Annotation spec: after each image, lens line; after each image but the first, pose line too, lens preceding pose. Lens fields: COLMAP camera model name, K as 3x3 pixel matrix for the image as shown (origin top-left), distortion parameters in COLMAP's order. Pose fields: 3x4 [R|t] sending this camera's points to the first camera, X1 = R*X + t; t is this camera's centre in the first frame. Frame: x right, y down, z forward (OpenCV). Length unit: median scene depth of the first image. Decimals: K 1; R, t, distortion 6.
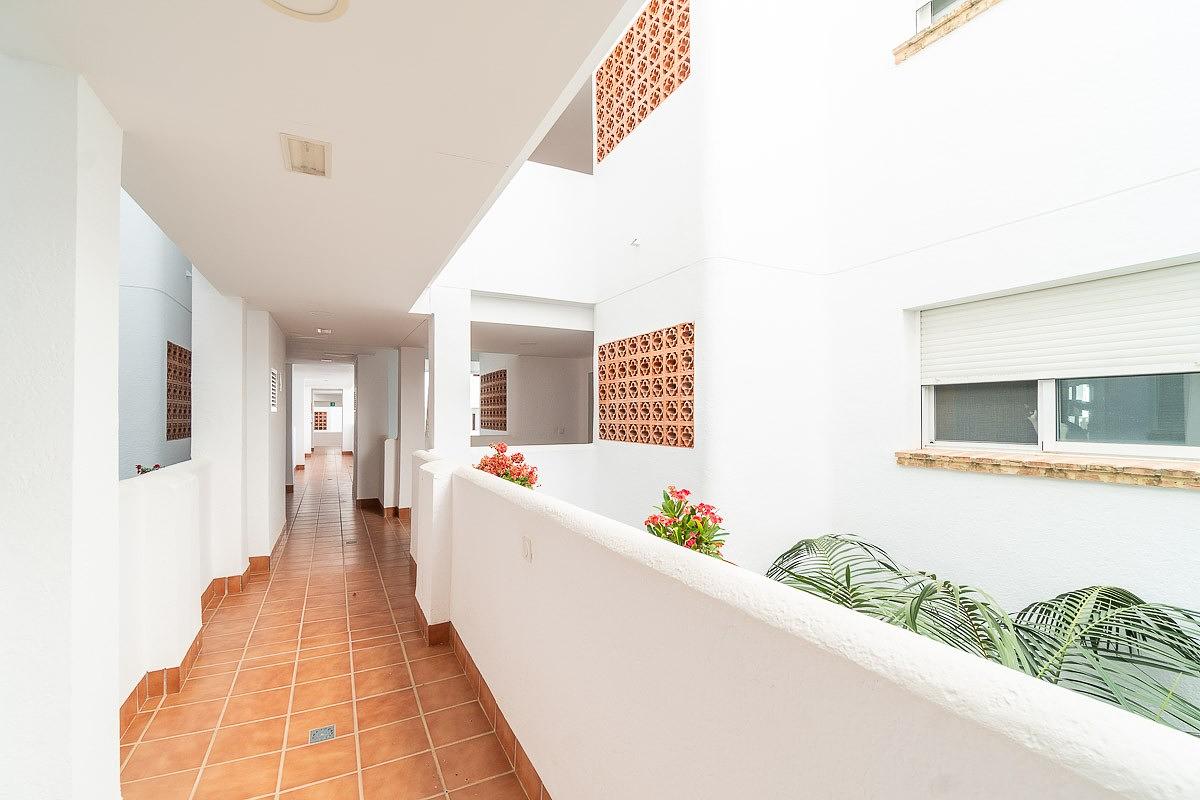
lens RADIAL K [[521.4, 0, 600.5], [0, 521.4, 406.5], [0, 0, 1]] dist [-0.001701, 0.001345]
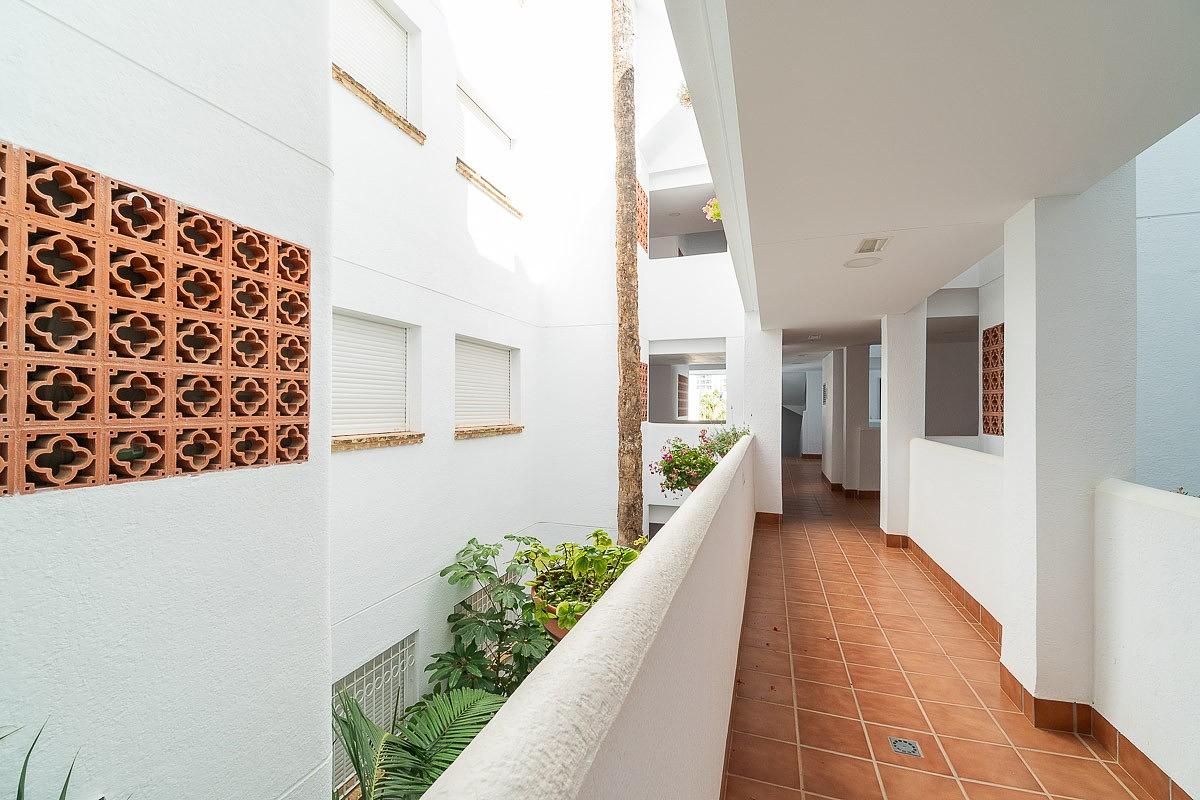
lens RADIAL K [[521.4, 0, 598.8], [0, 521.4, 402.9], [0, 0, 1]] dist [-0.001701, 0.001345]
pose [[-0.707579, 0.002185, 0.706631, -0.470013], [-0.010663, 0.999848, -0.013768, 0.017884], [-0.706554, -0.017277, -0.707448, 1.152547]]
